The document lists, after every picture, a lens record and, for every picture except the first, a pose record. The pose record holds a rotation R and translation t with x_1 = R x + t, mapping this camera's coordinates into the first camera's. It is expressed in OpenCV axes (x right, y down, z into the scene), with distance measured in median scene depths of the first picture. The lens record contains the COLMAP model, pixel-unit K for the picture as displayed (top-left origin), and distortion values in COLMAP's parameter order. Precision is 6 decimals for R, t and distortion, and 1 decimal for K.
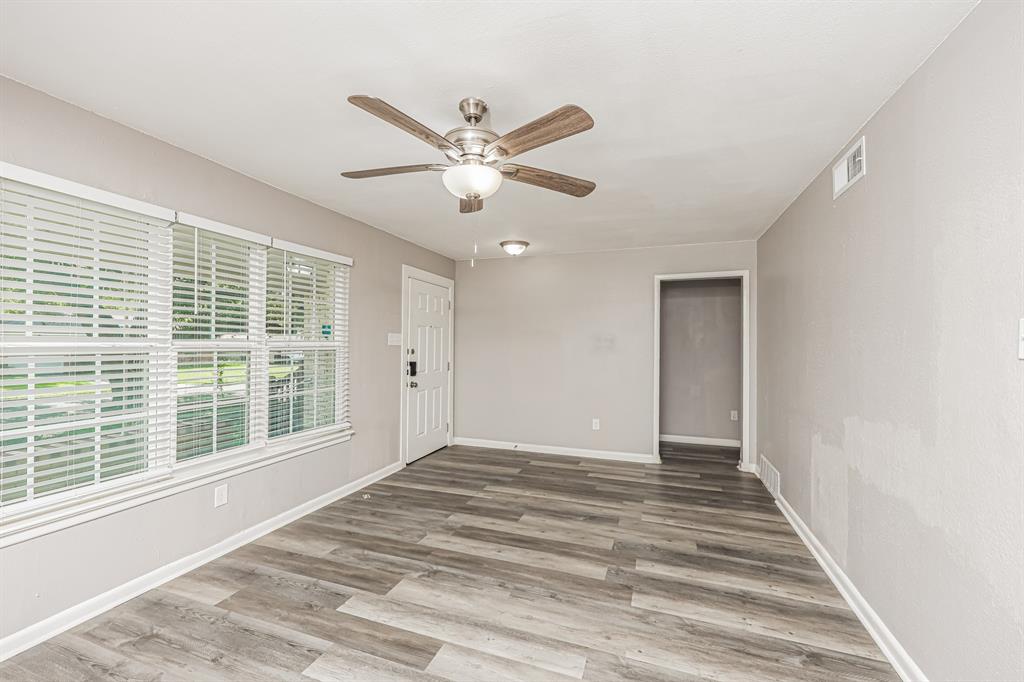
lens RADIAL K [[415.9, 0, 513.1], [0, 415.9, 341.2], [0, 0, 1]] dist [0.001210, 0.000299]
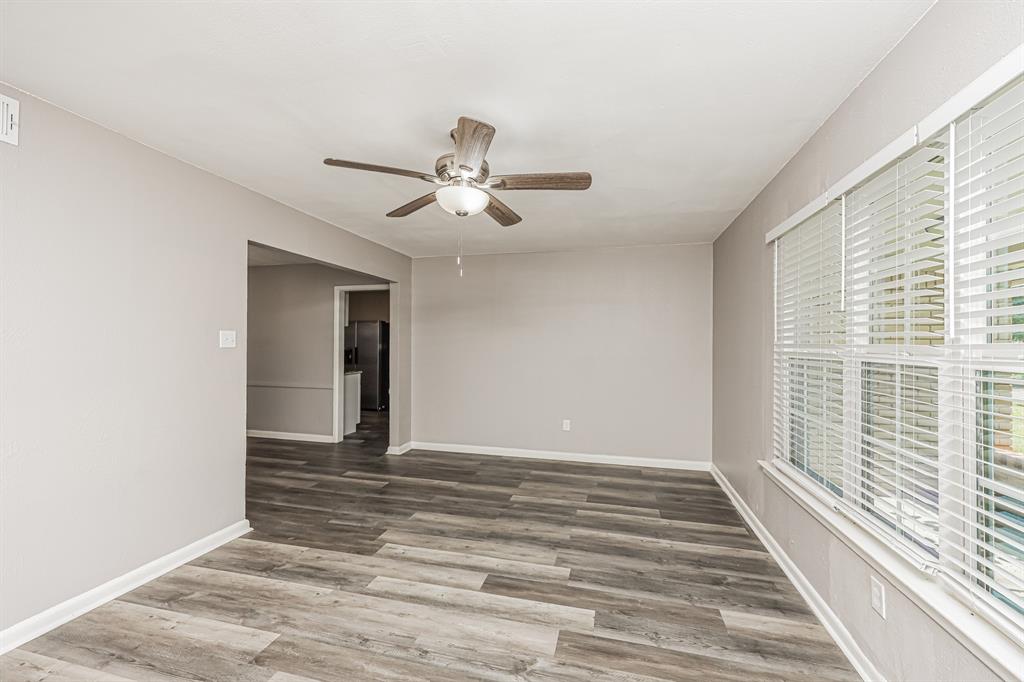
lens RADIAL K [[415.9, 0, 513.3], [0, 415.9, 342.4], [0, 0, 1]] dist [0.001210, 0.000299]
pose [[-0.995358, -0.013209, -0.095335, -0.091960], [-0.012530, 0.999892, -0.007710, 0.004182], [0.095427, -0.006480, -0.995415, 1.475705]]
